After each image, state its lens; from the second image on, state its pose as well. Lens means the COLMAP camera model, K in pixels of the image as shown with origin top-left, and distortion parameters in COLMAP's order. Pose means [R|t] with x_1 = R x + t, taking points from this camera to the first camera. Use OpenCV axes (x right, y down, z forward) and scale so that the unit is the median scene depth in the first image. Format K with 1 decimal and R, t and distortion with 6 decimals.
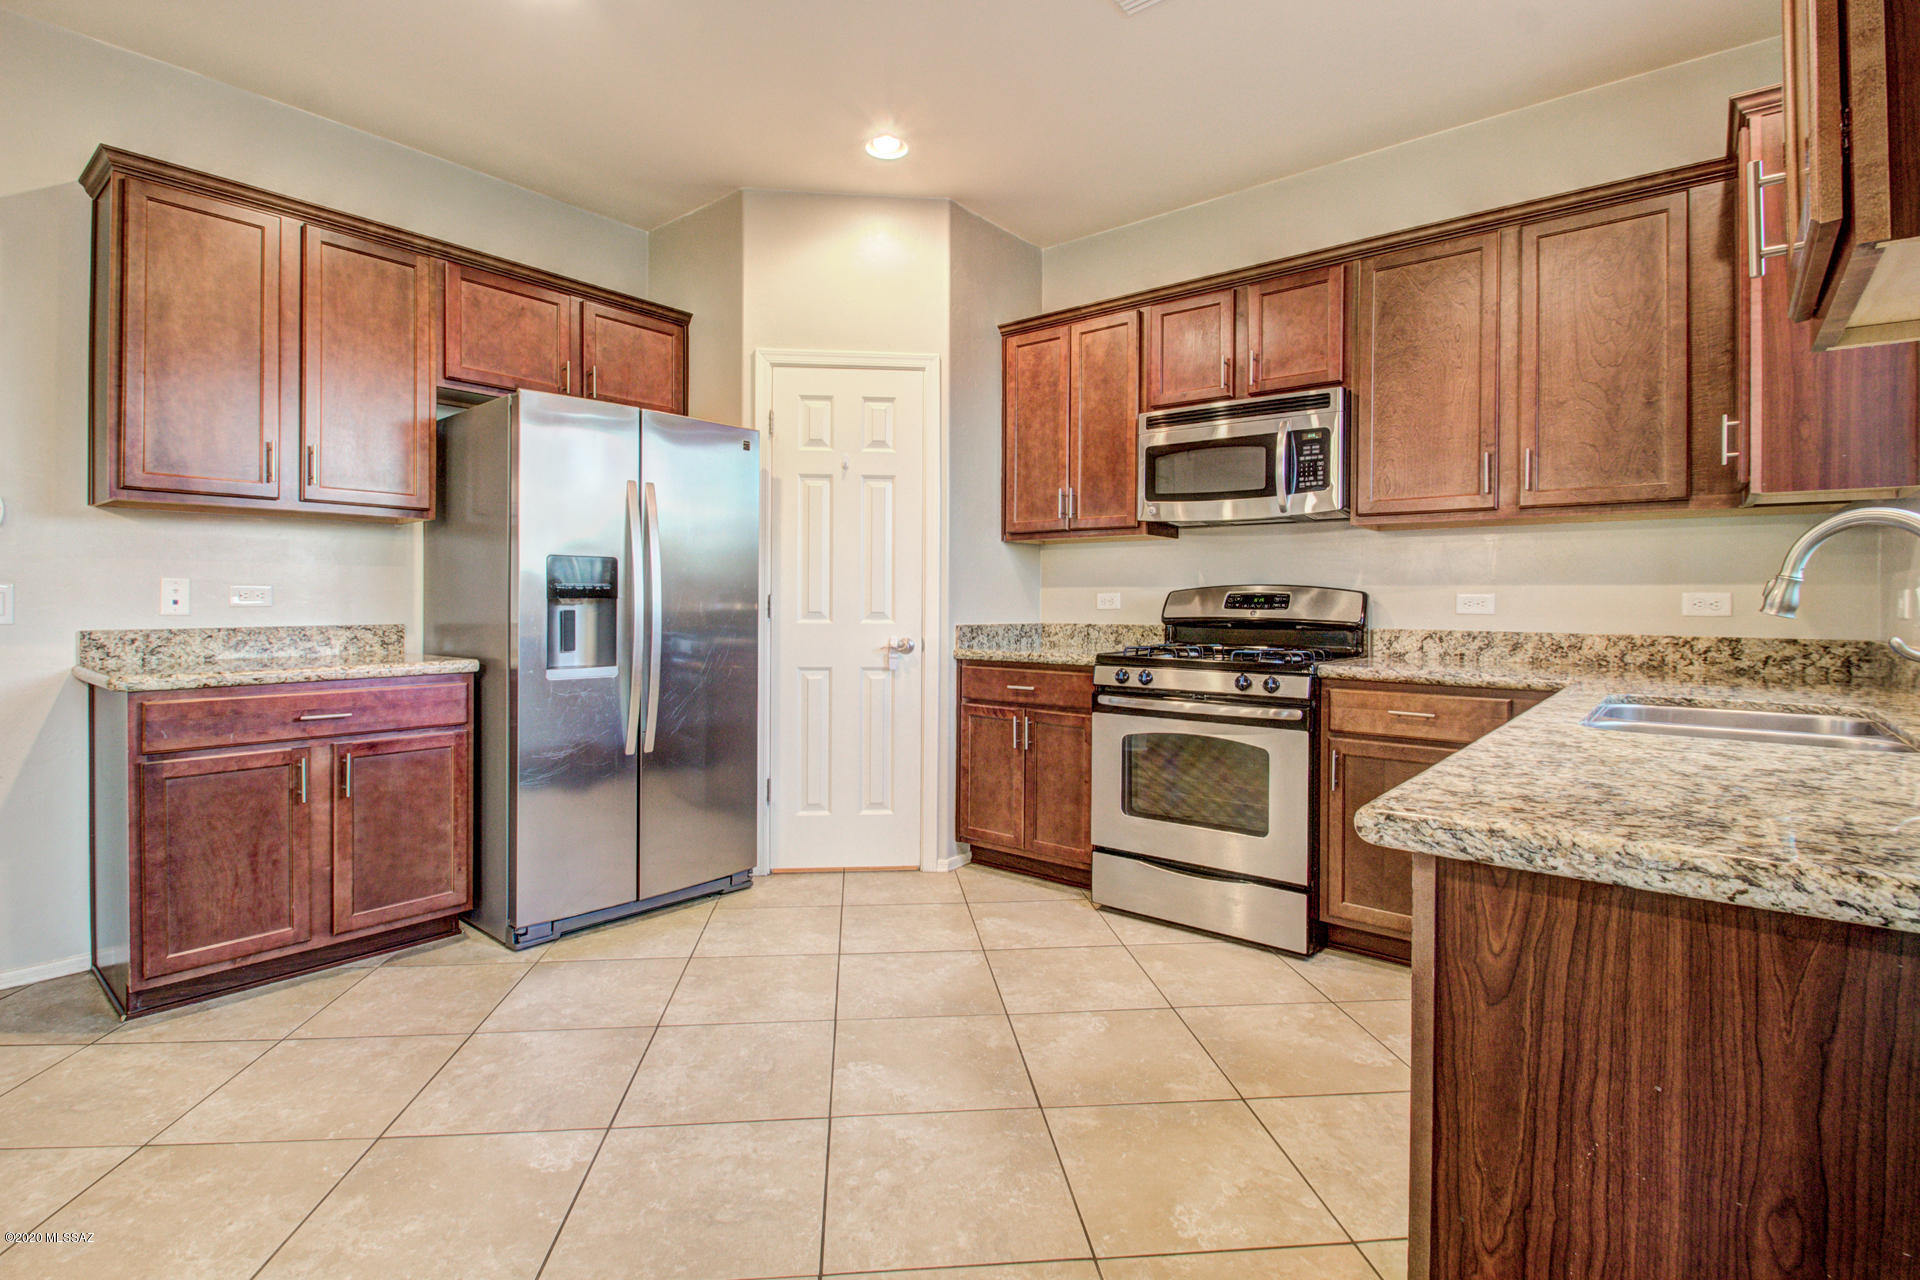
lens RADIAL K [[905.4, 0, 937.0], [0, 905.4, 608.0], [0, 0, 1]] dist [0.013735, -0.020244]
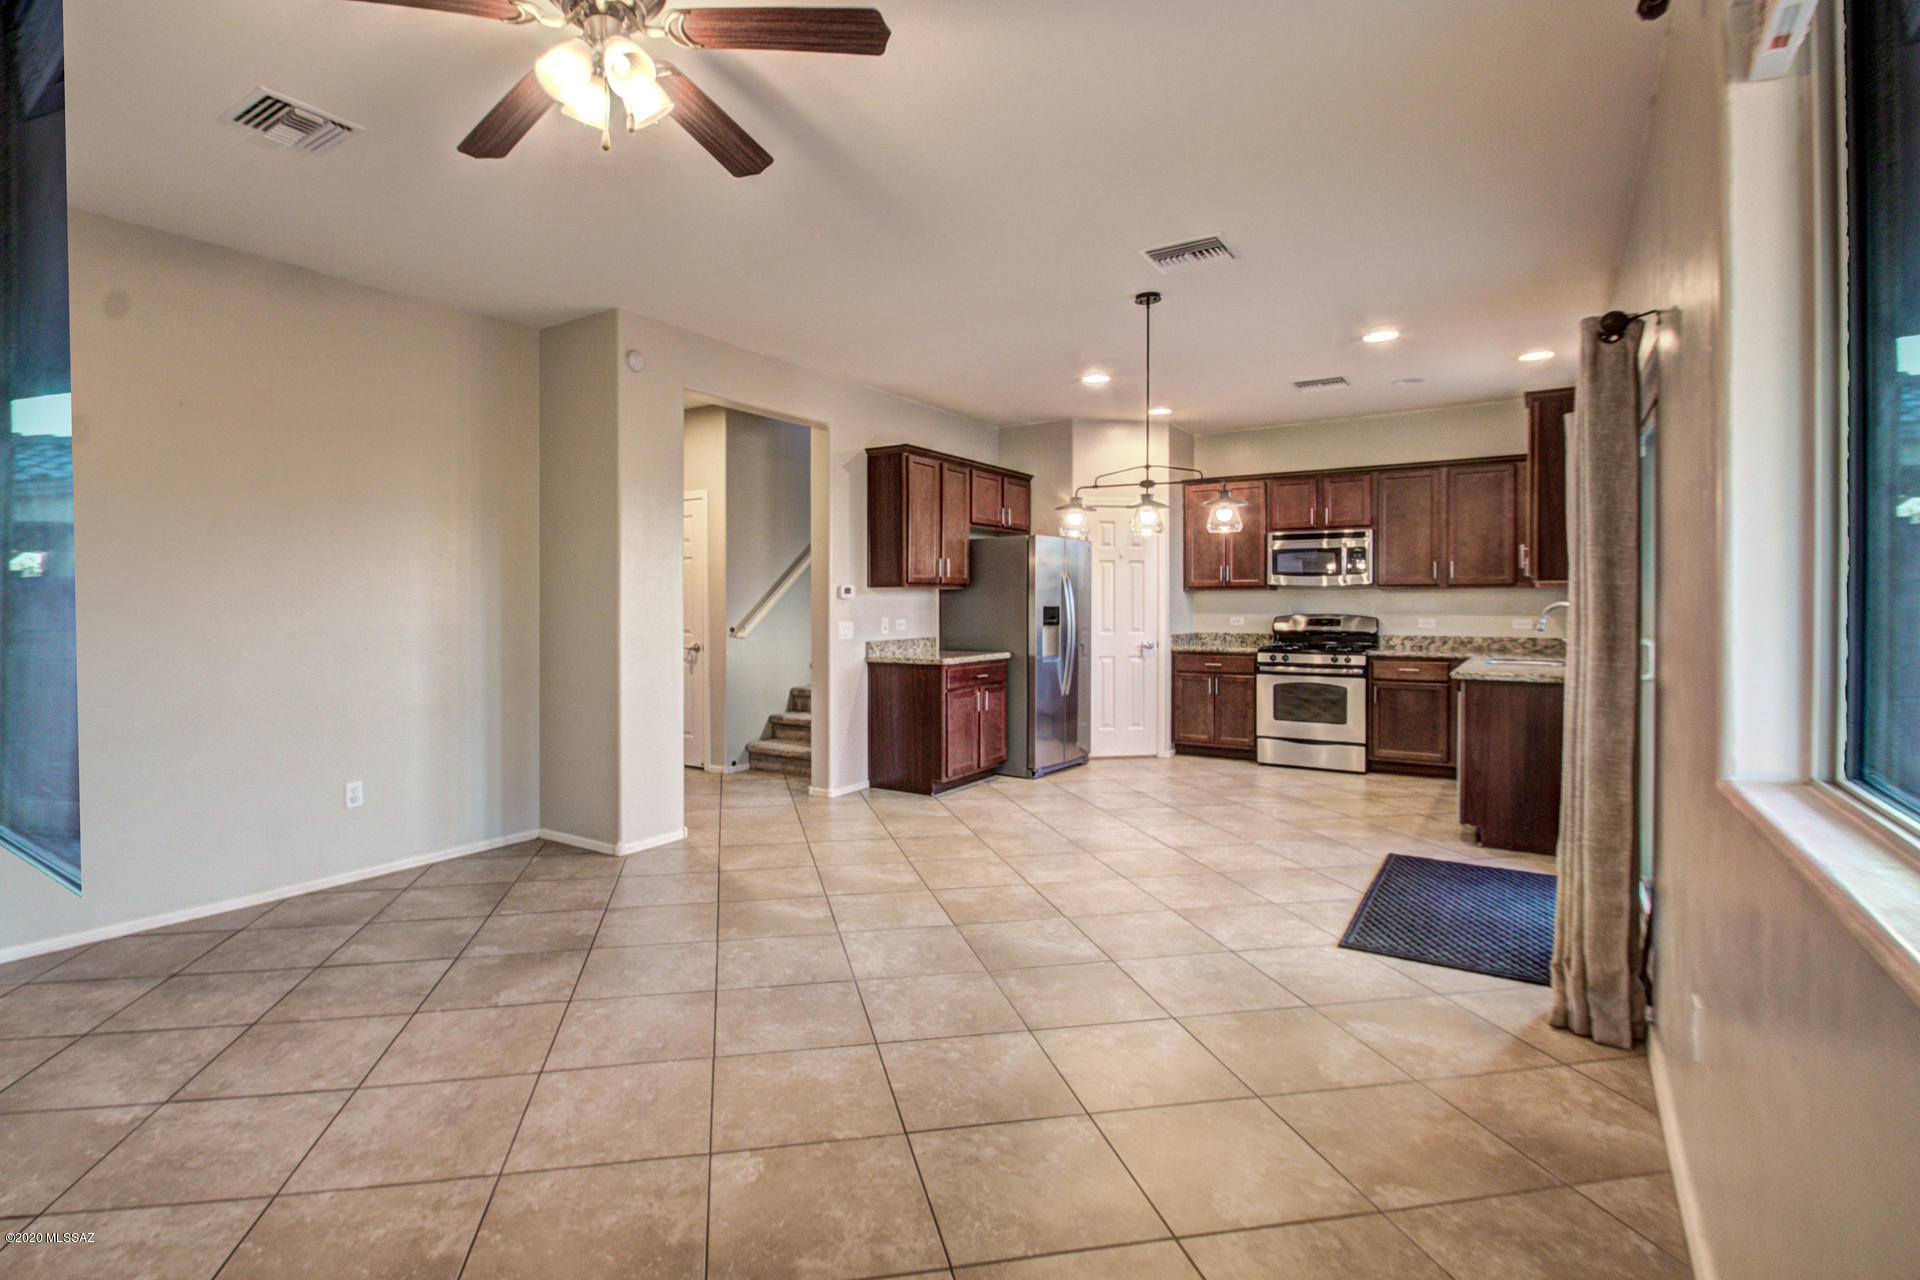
lens RADIAL K [[915.7, 0, 883.7], [0, 915.7, 609.0], [0, 0, 1]] dist [0.014575, -0.018685]
pose [[0.996944, -0.006990, 0.077800, -0.950998], [0.006993, 0.999976, 0.000245, -0.052070], [-0.077800, 0.000300, 0.996969, -1.197699]]
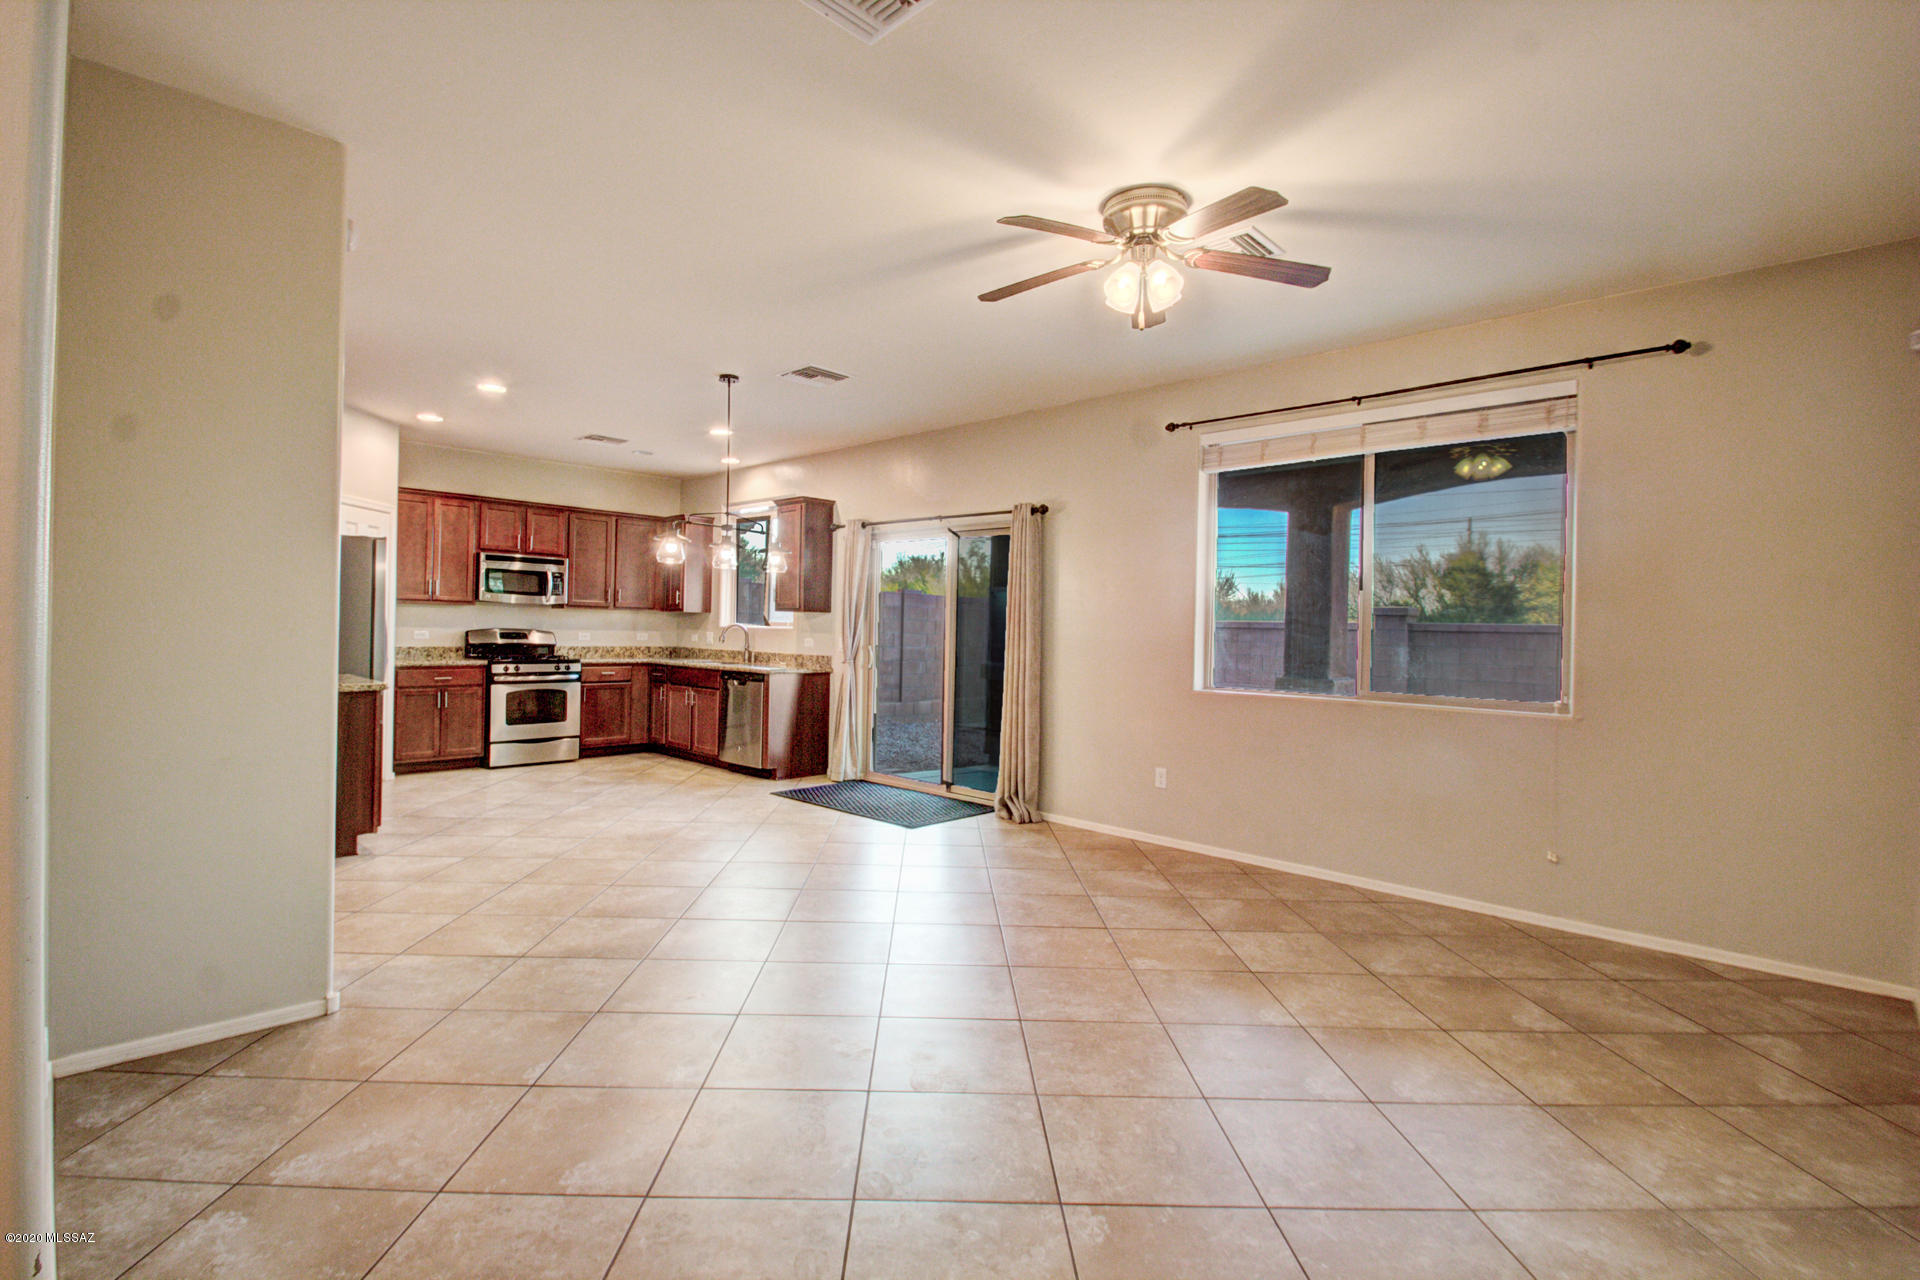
lens RADIAL K [[885.8, 0, 960.0], [0, 885.8, 640.0], [0, 0, 1]] dist [-0.000871, -0.000026]
pose [[0.061660, -0.017116, 0.997950, -2.153442], [-0.017230, 0.999686, 0.018211, -0.066377], [-0.997948, -0.018318, 0.061346, -0.356236]]
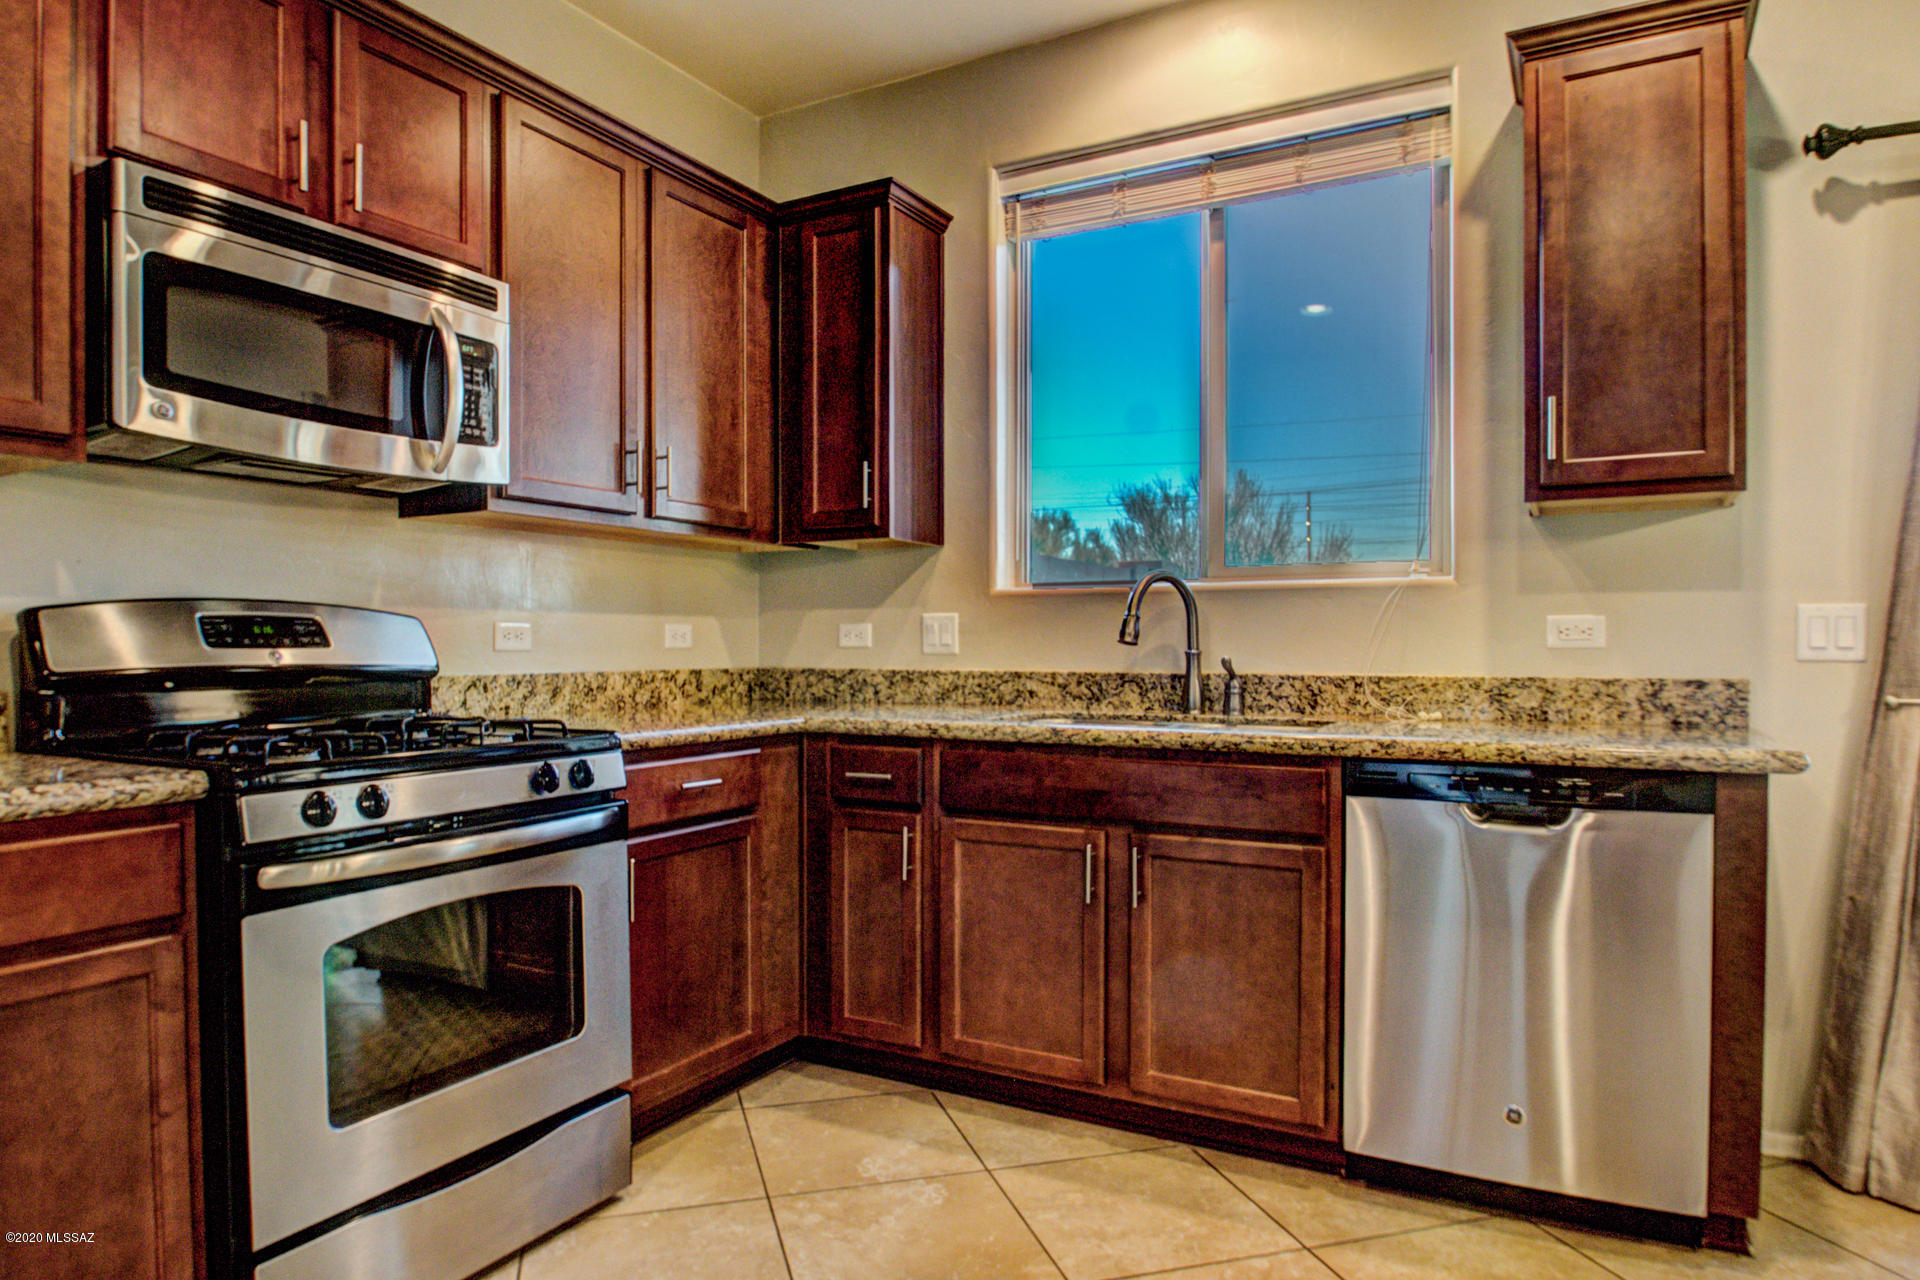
lens RADIAL K [[1181.0, 0, 945.7], [0, 1181.0, 670.9], [0, 0, 1]] dist [-0.027934, 0.000080]
pose [[-0.180910, -0.029353, 0.983062, -0.397700], [0.007386, 0.999486, 0.031203, -0.003889], [-0.983472, 0.012906, -0.180600, 0.849094]]
